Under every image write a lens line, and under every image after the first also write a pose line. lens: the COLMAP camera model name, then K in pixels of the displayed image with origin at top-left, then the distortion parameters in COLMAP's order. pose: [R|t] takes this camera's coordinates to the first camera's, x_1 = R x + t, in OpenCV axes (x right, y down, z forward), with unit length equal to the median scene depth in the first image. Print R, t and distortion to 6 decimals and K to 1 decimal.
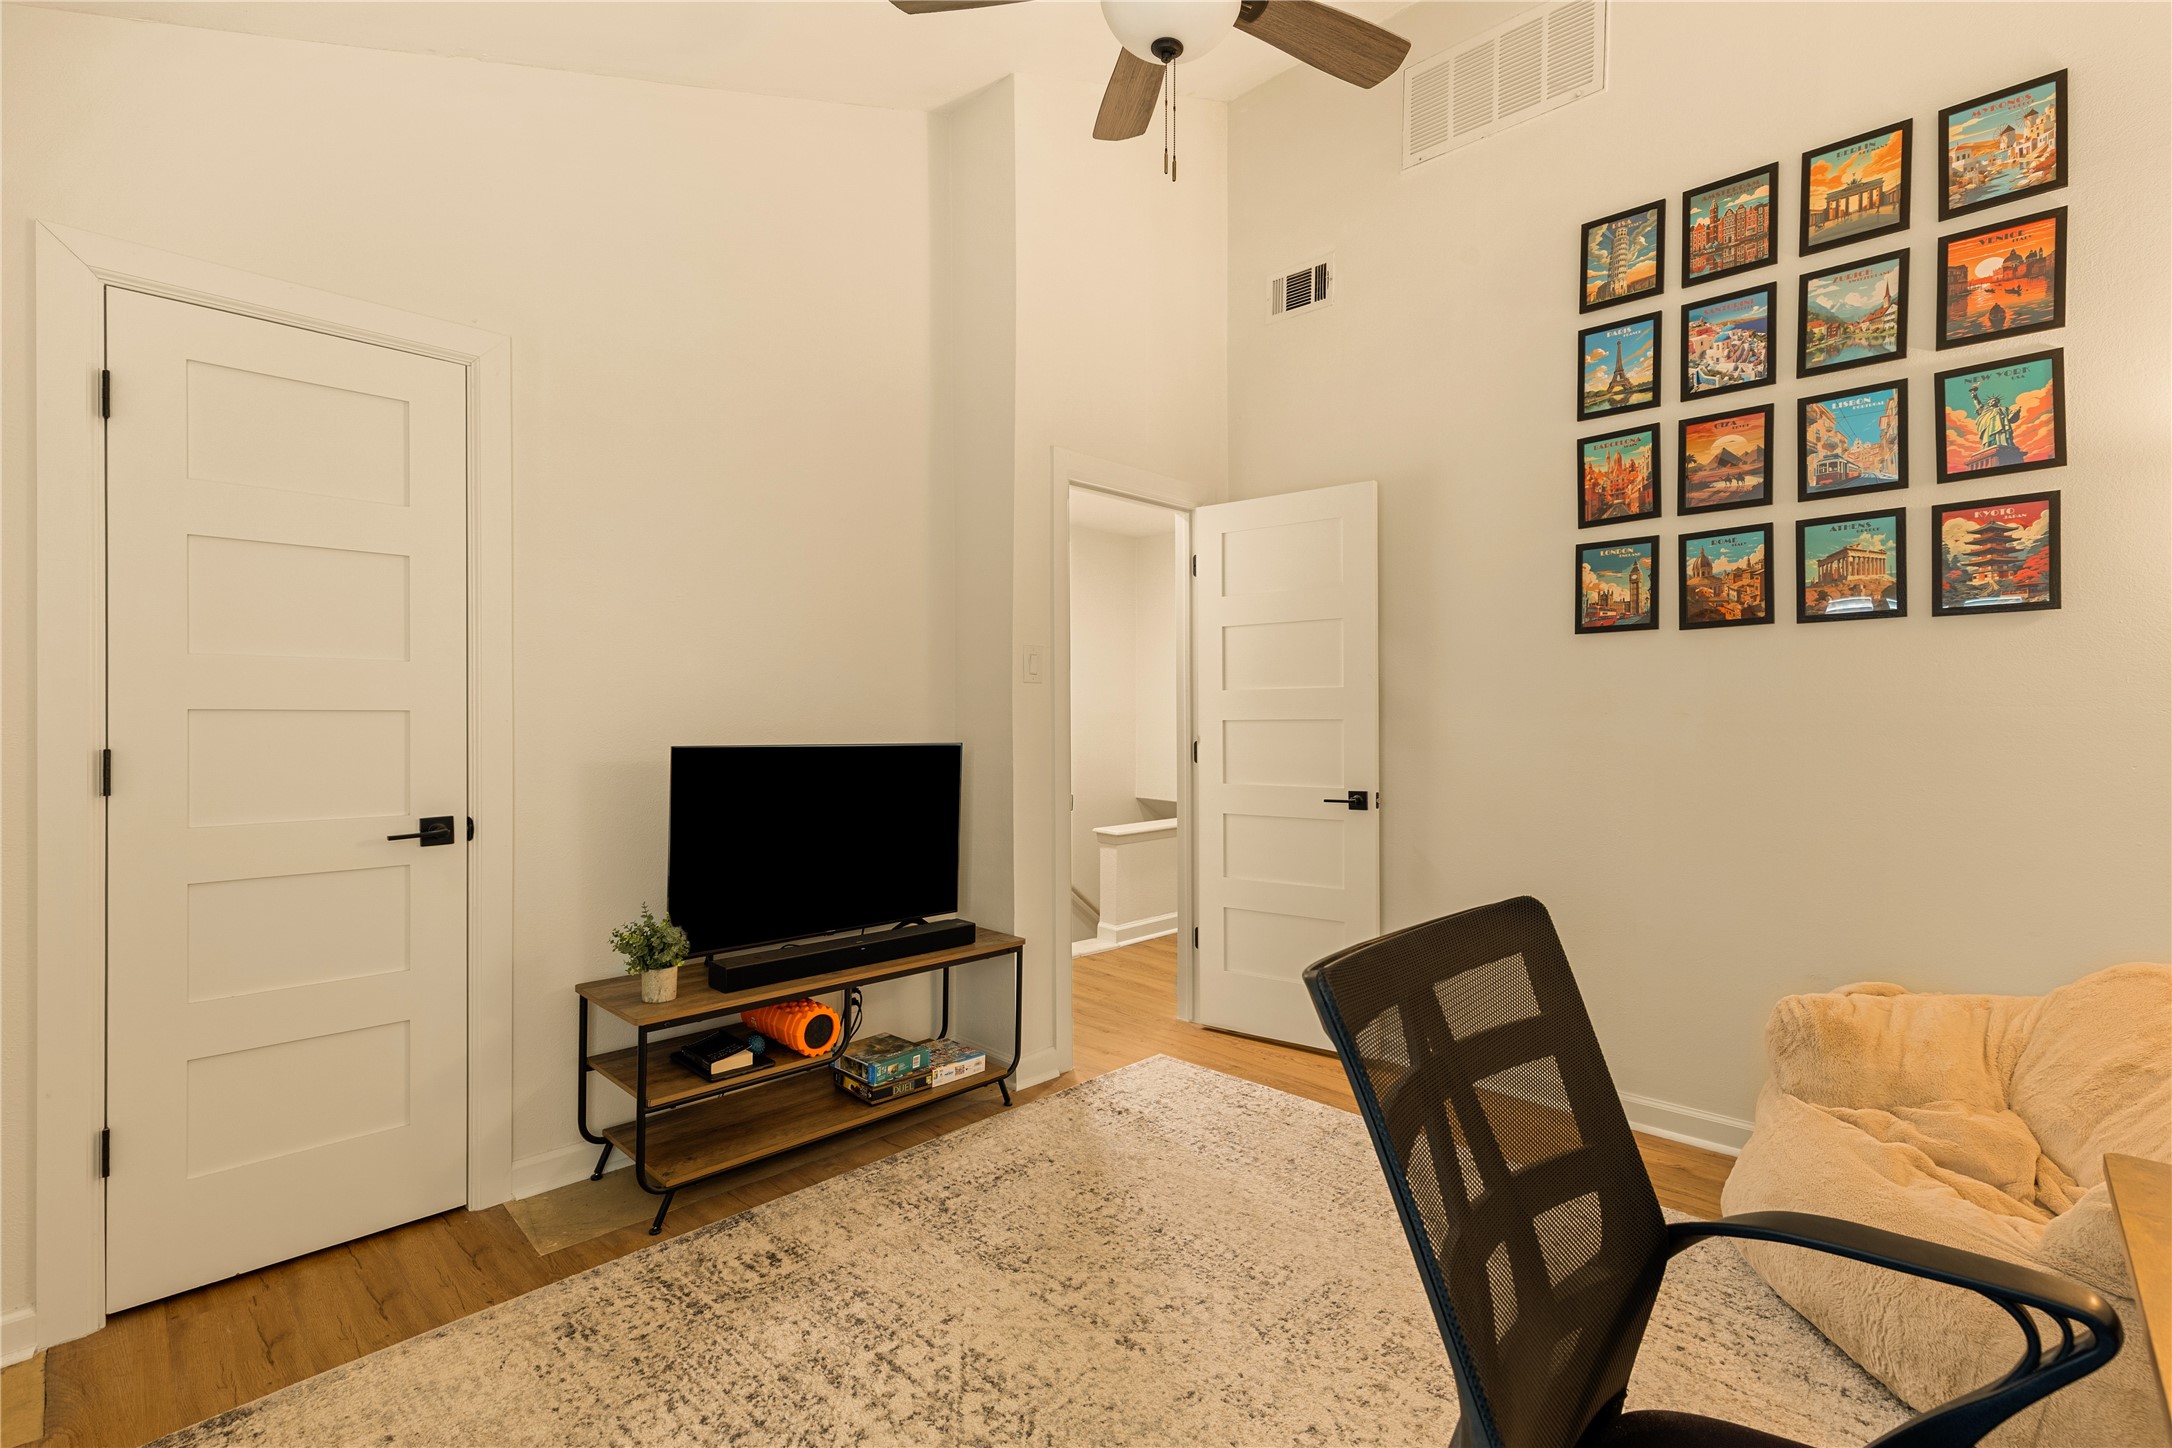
lens RADIAL K [[992.0, 0, 1082.6], [0, 992.0, 724.5], [0, 0, 1]] dist [0.013493, -0.002777]
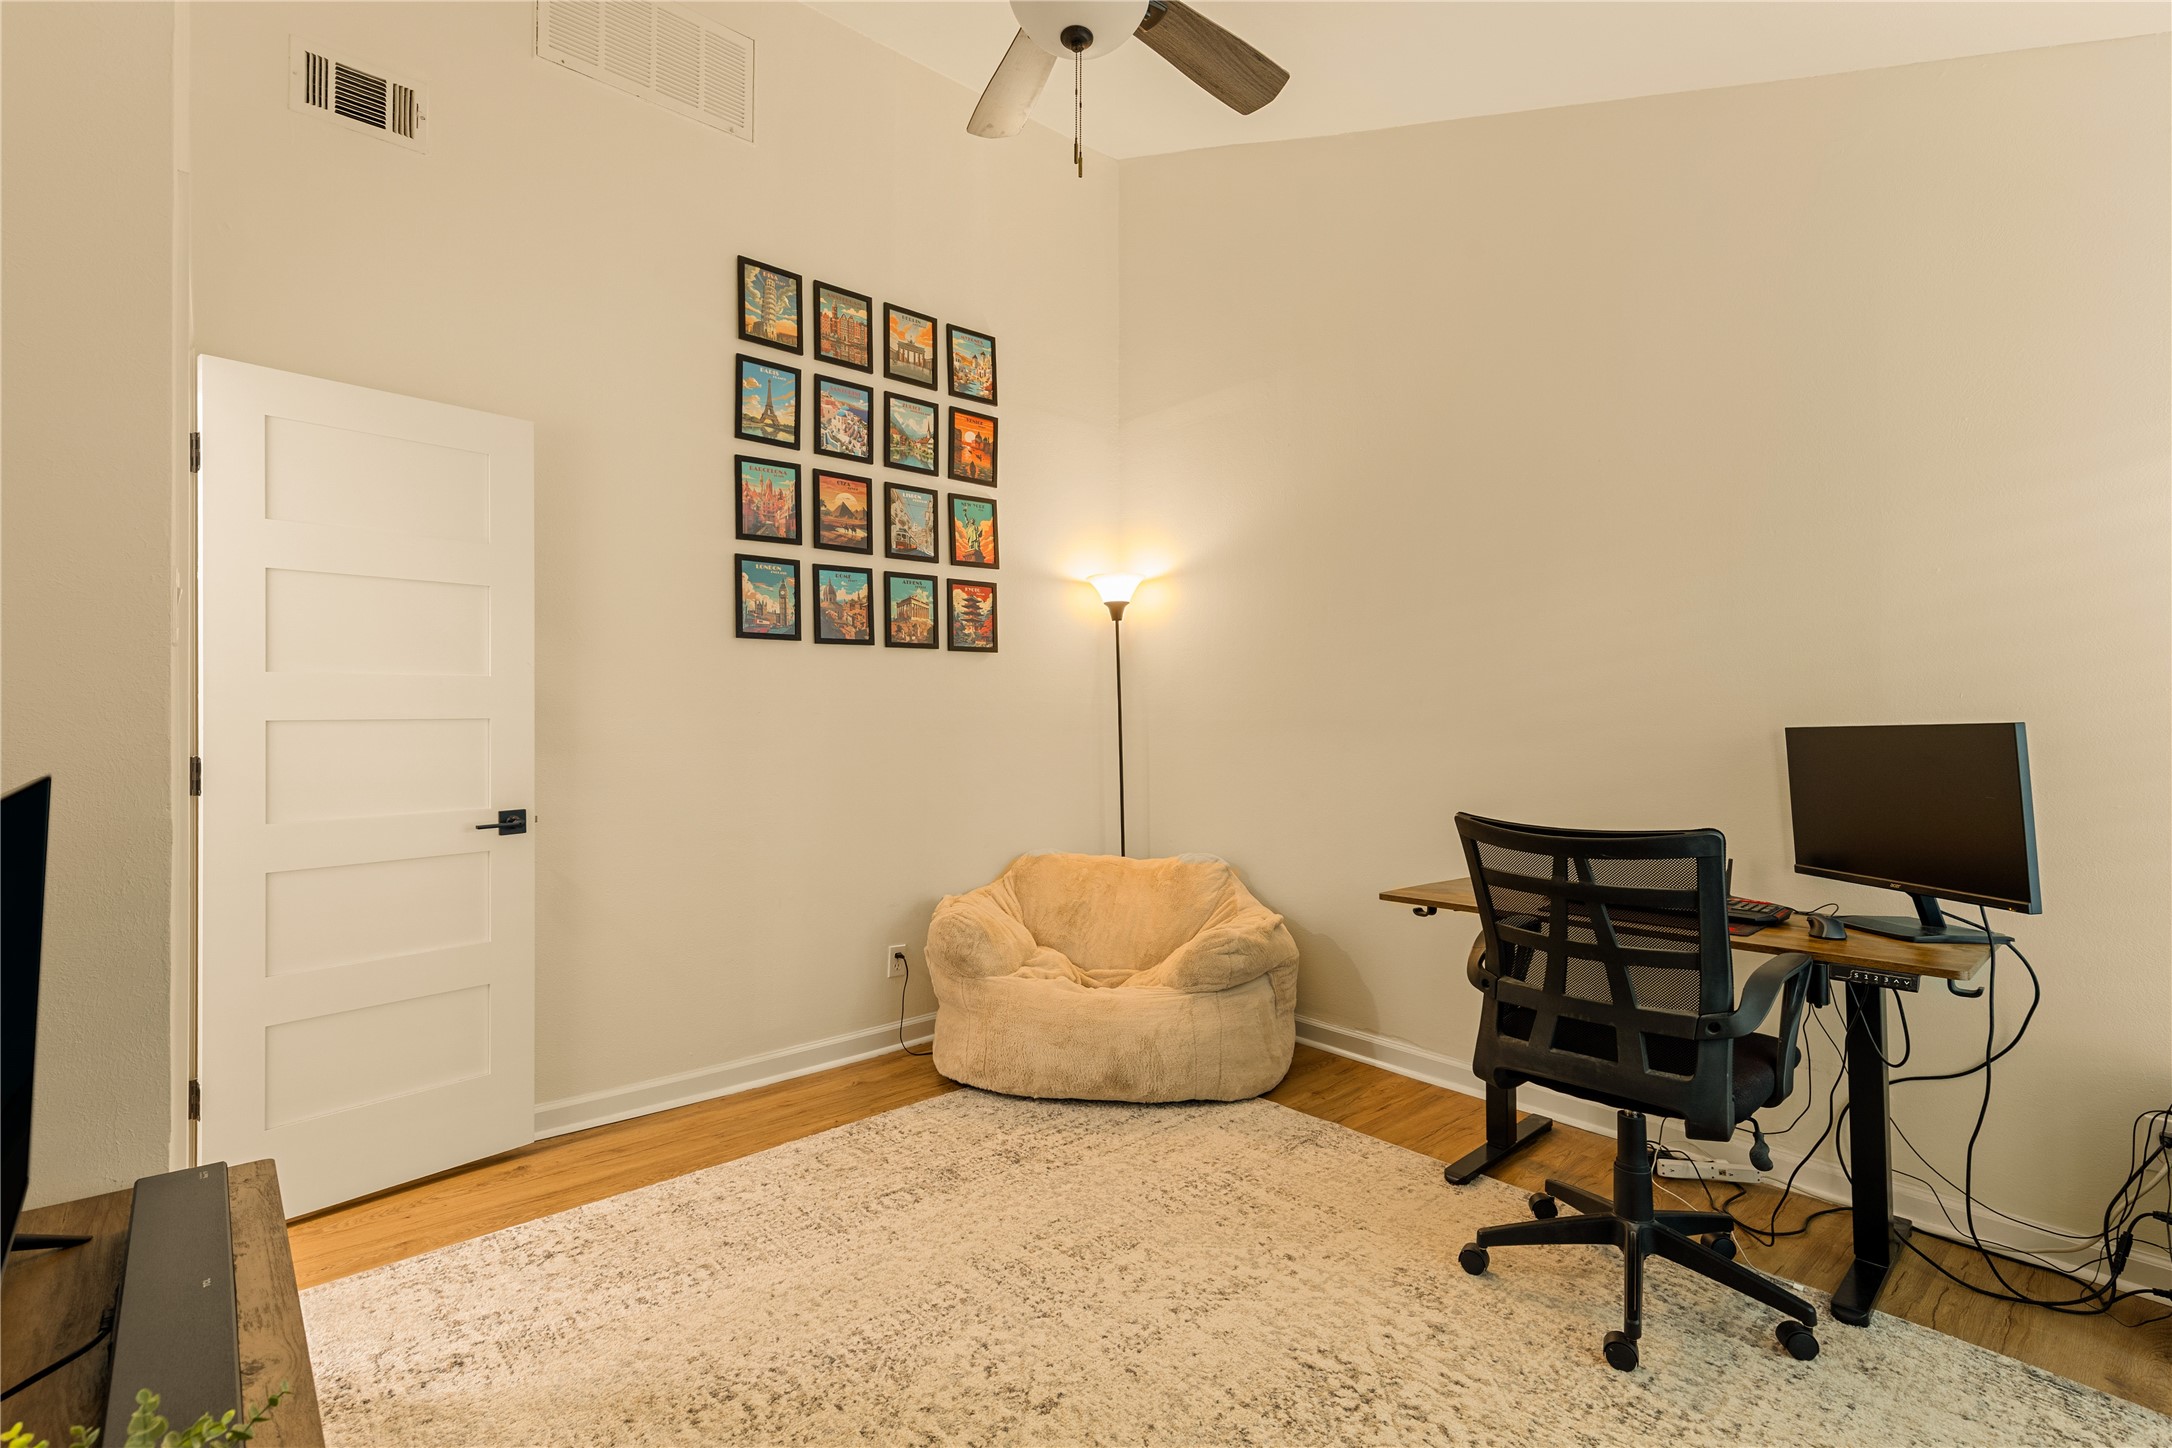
lens RADIAL K [[992.0, 0, 1082.4], [0, 992.0, 715.9], [0, 0, 1]] dist [0.013493, -0.002777]
pose [[0.081682, 0.003533, 0.996652, -0.590056], [0.009789, 0.999943, -0.004347, 0.000394], [-0.996610, 0.010111, 0.081643, 0.613743]]
